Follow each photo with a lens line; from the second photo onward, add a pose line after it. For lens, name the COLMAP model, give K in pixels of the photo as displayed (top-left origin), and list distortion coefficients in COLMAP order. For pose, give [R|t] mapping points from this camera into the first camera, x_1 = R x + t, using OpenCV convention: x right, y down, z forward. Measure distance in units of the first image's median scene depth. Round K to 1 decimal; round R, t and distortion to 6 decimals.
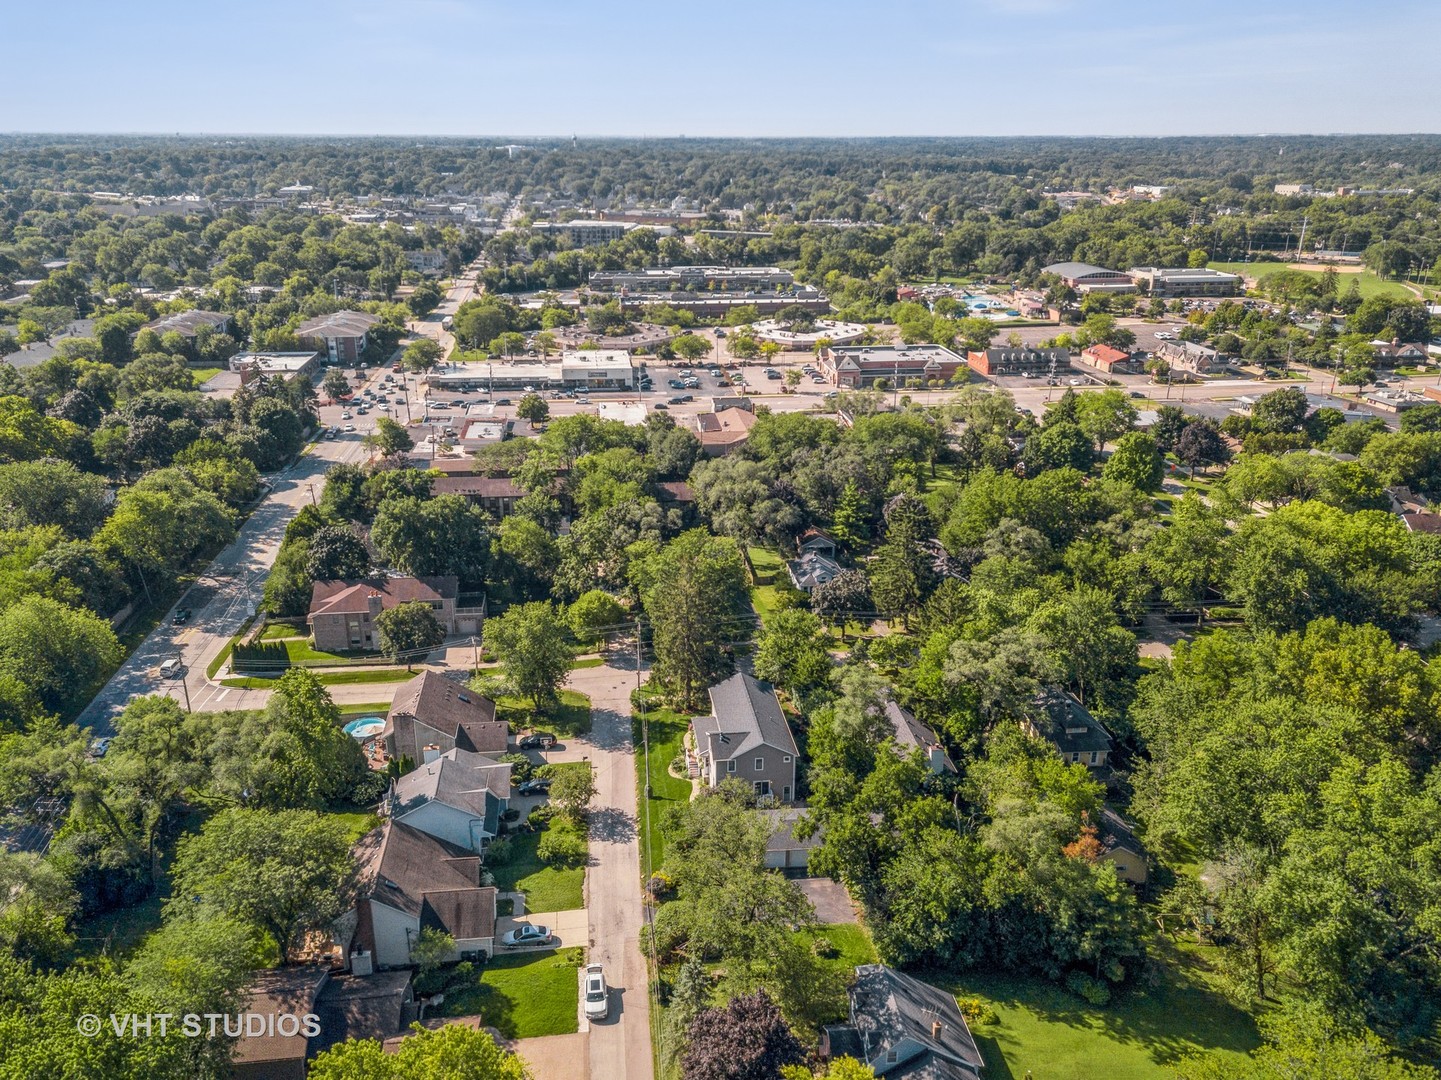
lens RADIAL K [[1089.0, 0, 720.5], [0, 1089.0, 540.0], [0, 0, 1]] dist [0.055394, -0.004343]
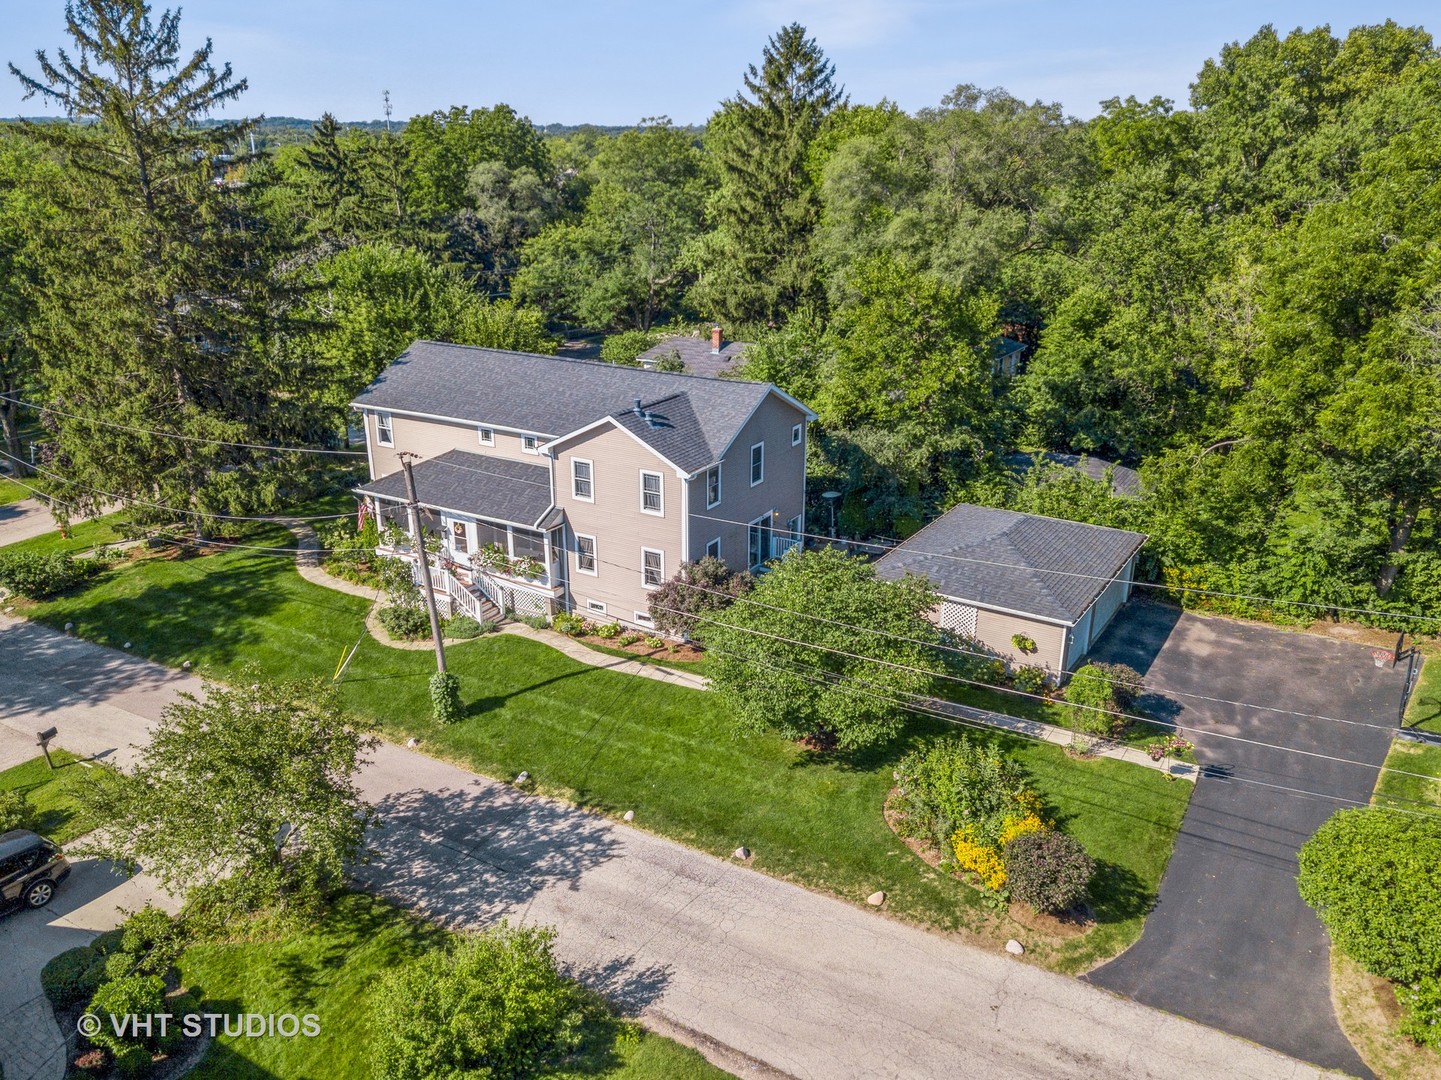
lens RADIAL K [[1070.1, 0, 701.2], [0, 1070.1, 603.8], [0, 0, 1]] dist [0.058160, -0.069561]
pose [[0.619788, -0.299191, 0.725498, -0.181753], [0.250144, 0.951570, 0.178725, 0.150222], [-0.743835, 0.070708, 0.664613, 0.663566]]
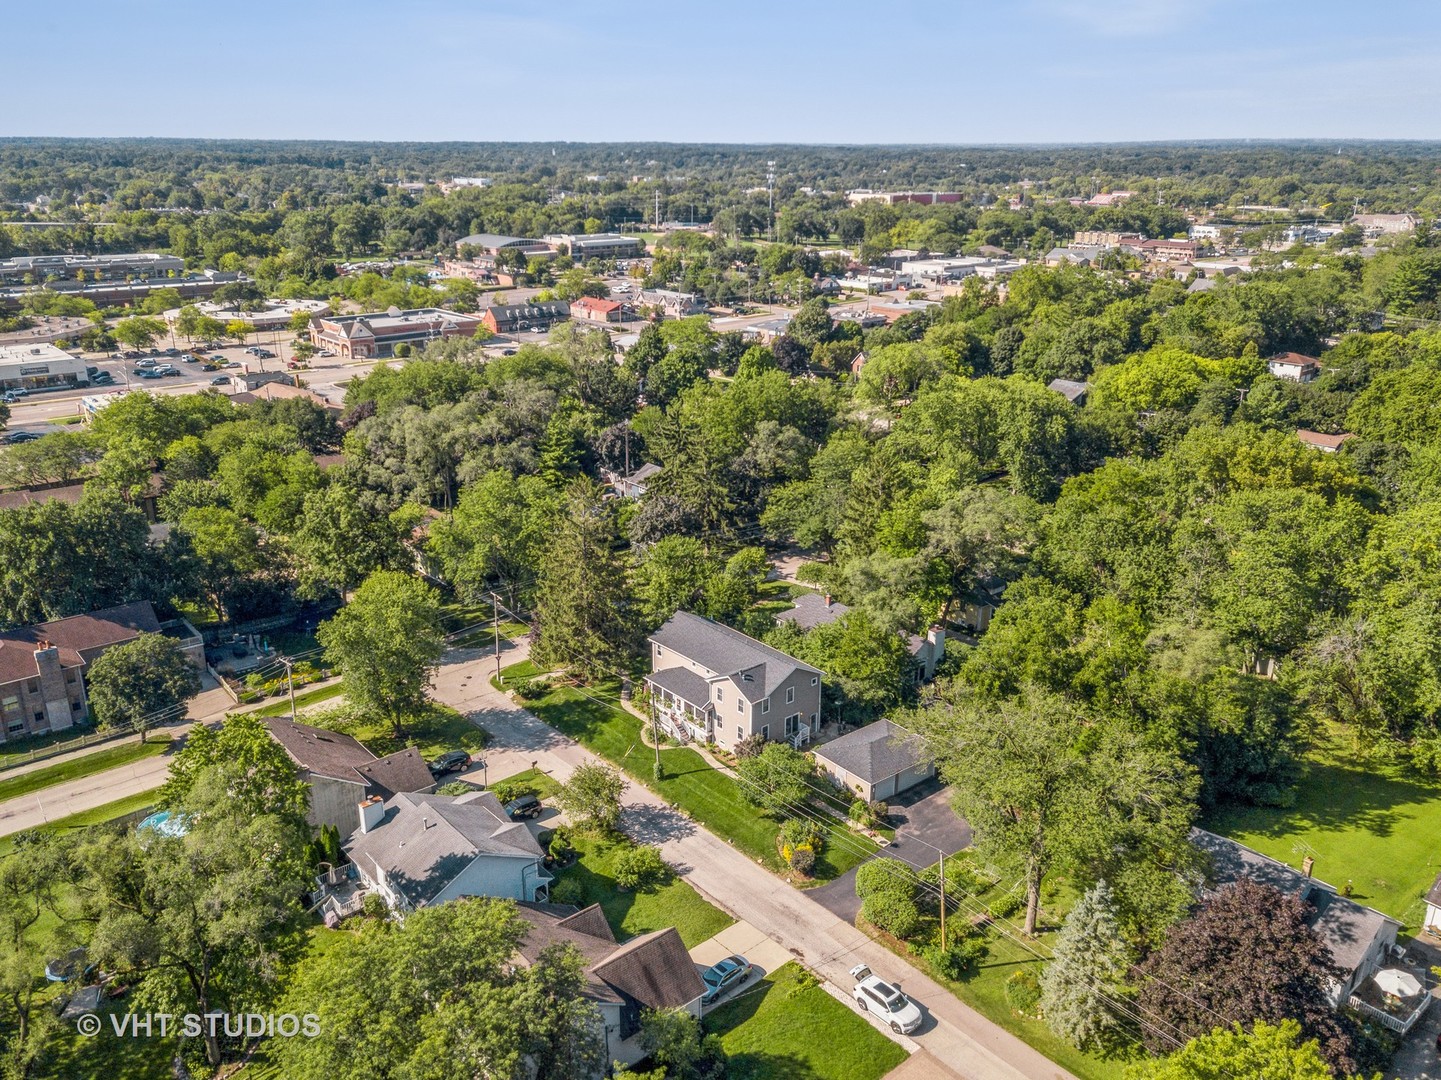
lens RADIAL K [[1107.3, 0, 679.1], [0, 1107.3, 538.4], [0, 0, 1]] dist [0.049630, -0.002457]
pose [[0.852347, -0.180394, 0.490880, -0.351419], [0.182825, 0.982183, 0.043492, 0.029512], [-0.489980, 0.052675, 0.870141, 0.254370]]
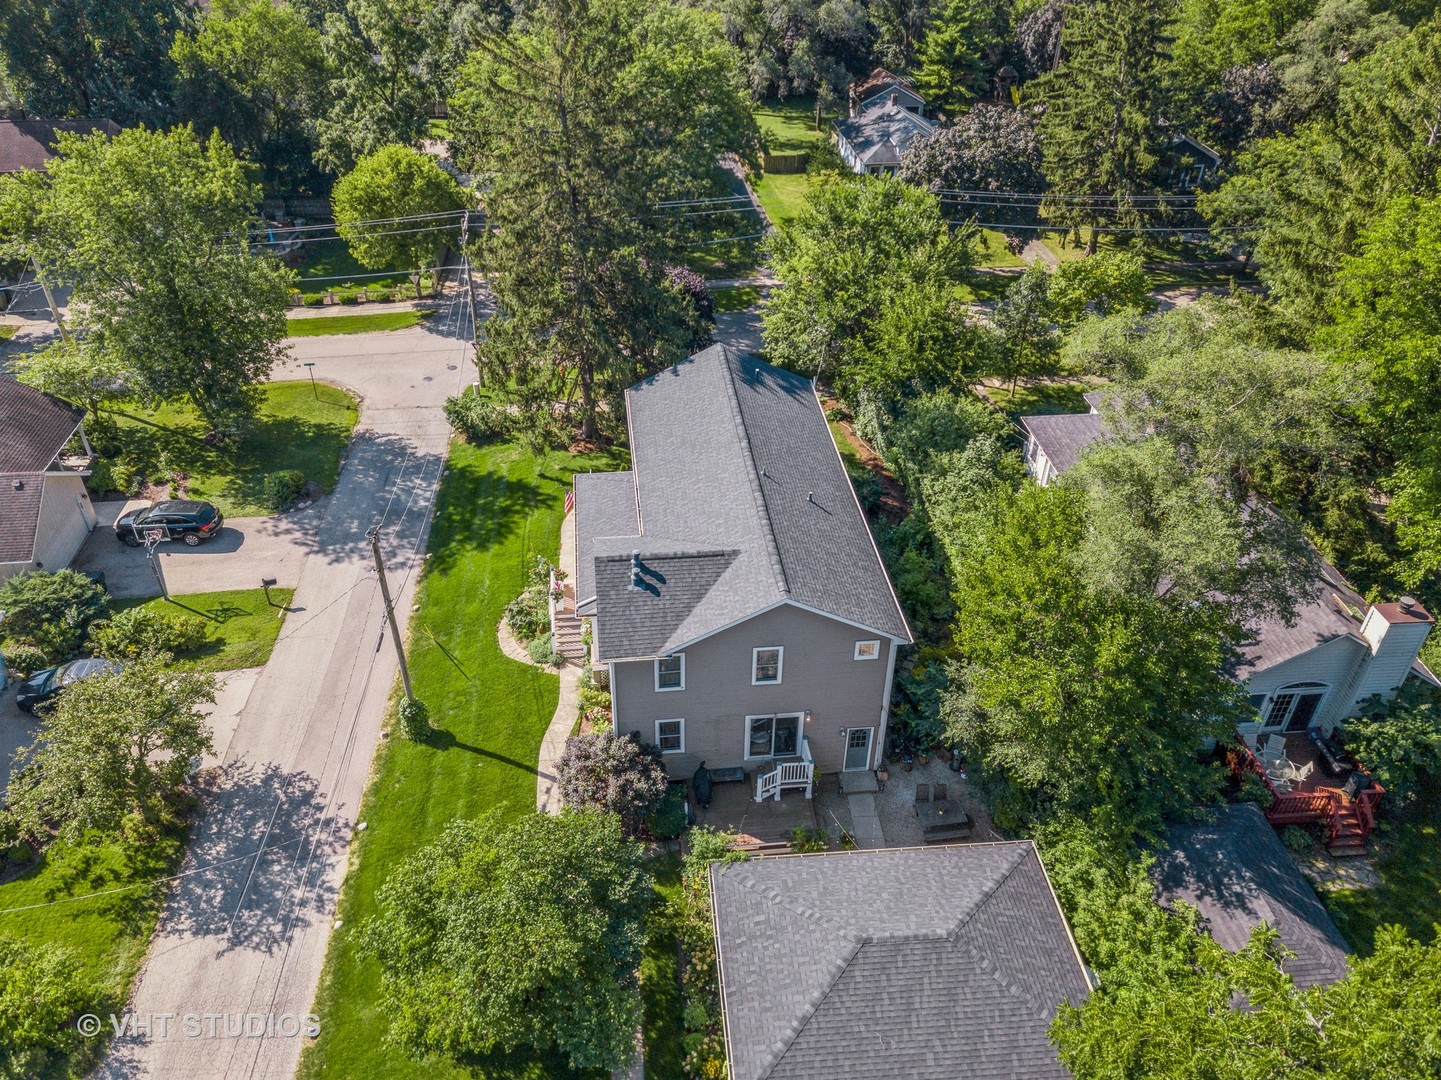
lens RADIAL K [[1089.0, 0, 720.5], [0, 1089.0, 540.0], [0, 0, 1]] dist [0.055394, -0.004343]
pose [[0.999900, 0.013391, -0.004532, 0.019951], [-0.011545, 0.958508, 0.284832, 0.077720], [0.008158, -0.284751, 0.958567, 0.613159]]
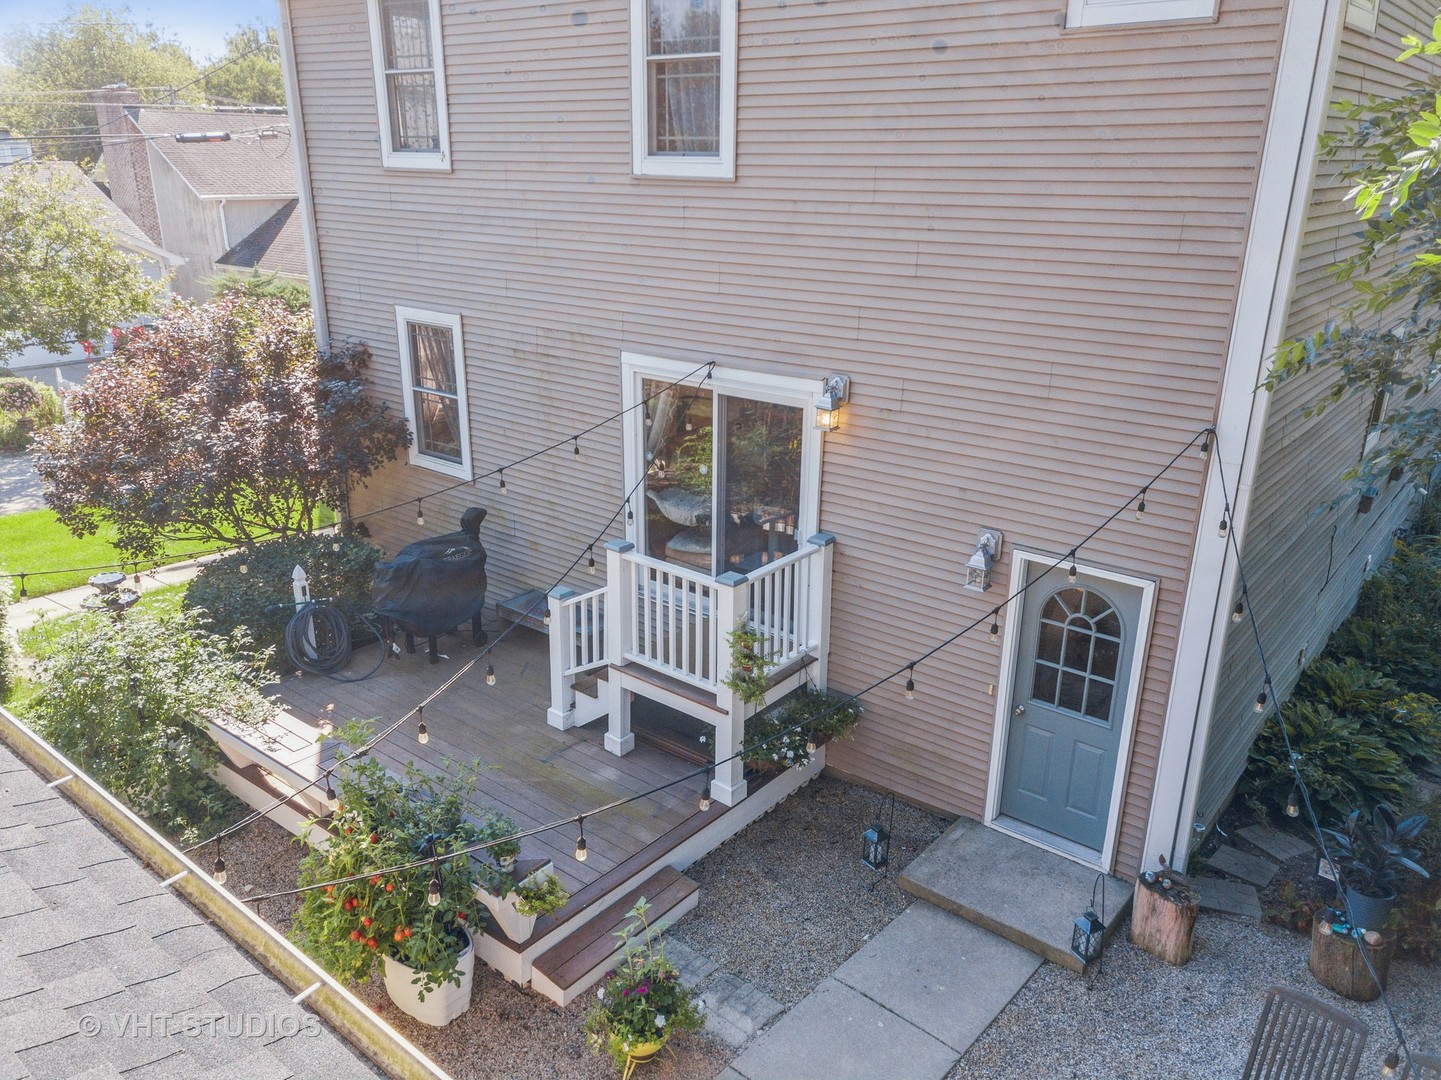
lens RADIAL K [[1089.0, 0, 720.5], [0, 1089.0, 540.0], [0, 0, 1]] dist [0.055394, -0.004343]
pose [[0.697649, 0.239313, -0.675289, 0.070936], [-0.239712, 0.966208, 0.094761, 0.185020], [0.675147, 0.095766, 0.731441, 0.791141]]
